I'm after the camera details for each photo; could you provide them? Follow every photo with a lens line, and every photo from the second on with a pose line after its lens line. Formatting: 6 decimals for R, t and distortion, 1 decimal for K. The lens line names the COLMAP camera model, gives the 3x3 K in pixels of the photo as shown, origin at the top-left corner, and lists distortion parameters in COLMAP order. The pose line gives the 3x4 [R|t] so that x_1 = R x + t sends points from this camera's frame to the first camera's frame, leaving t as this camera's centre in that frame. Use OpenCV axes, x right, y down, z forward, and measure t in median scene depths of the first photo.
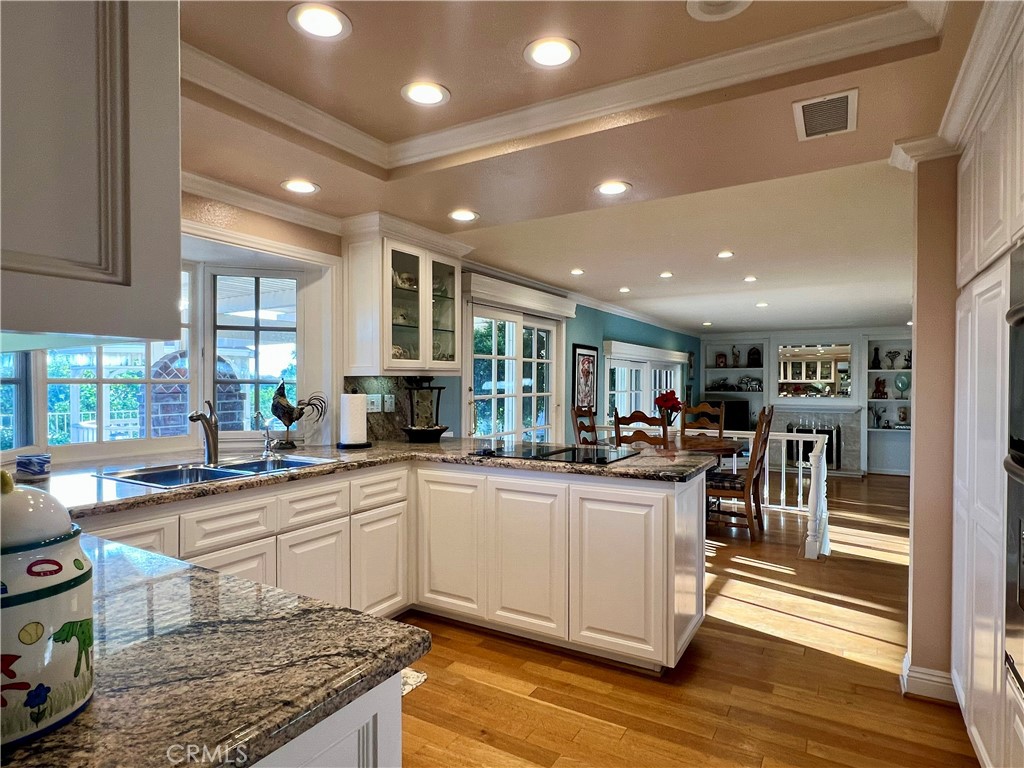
lens RADIAL K [[575.0, 0, 510.7], [0, 575.0, 384.5], [0, 0, 1]] dist [0.003019, 0.000125]
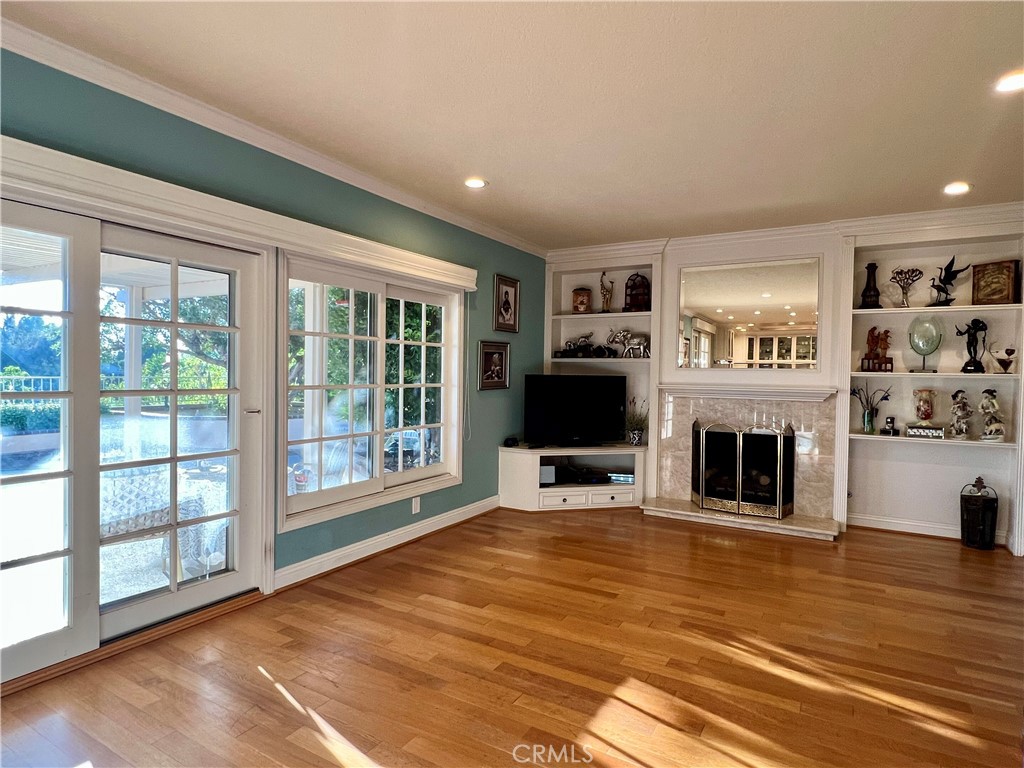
lens RADIAL K [[575.0, 0, 513.8], [0, 575.0, 382.7], [0, 0, 1]] dist [0.003019, 0.000125]
pose [[0.999840, 0.013736, 0.011433, 0.300488], [-0.013913, 0.999783, 0.015518, 0.027464], [-0.011217, -0.015675, 0.999814, 0.471732]]
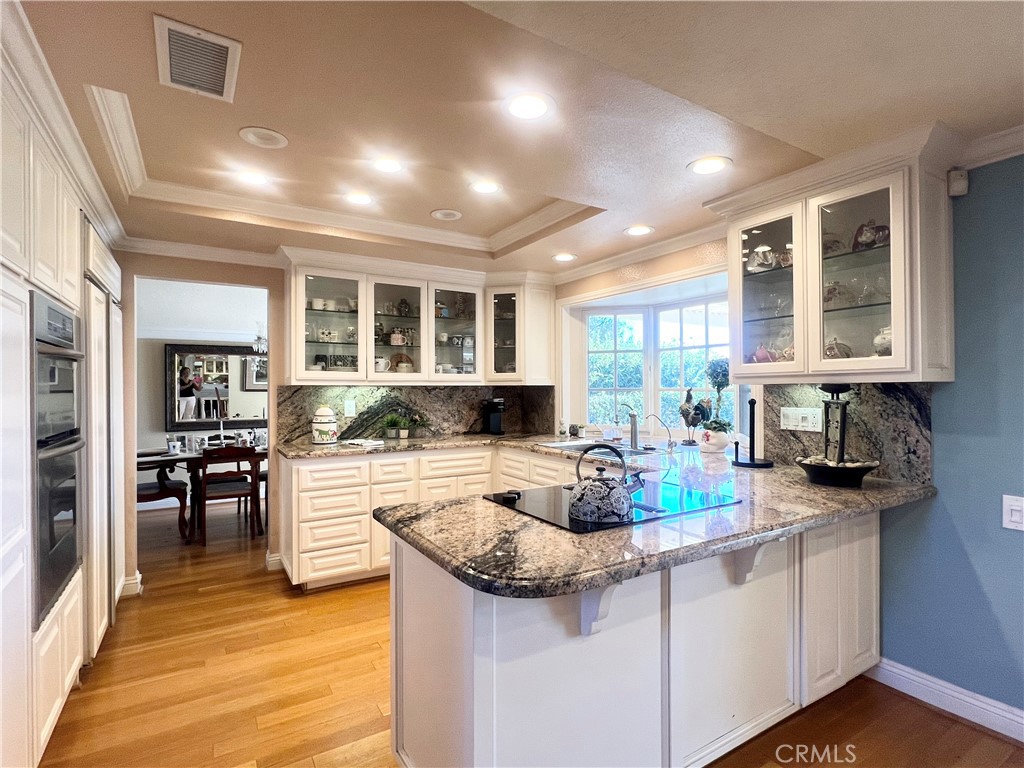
lens RADIAL K [[510.1, 0, 511.9], [0, 510.1, 386.4], [0, 0, 1]] dist [-0.002746, -0.000387]
pose [[-0.465549, 0.001014, -0.885022, 0.721257], [-0.001220, 0.999998, 0.001787, -0.016065], [0.885021, 0.001911, -0.465547, 1.277569]]
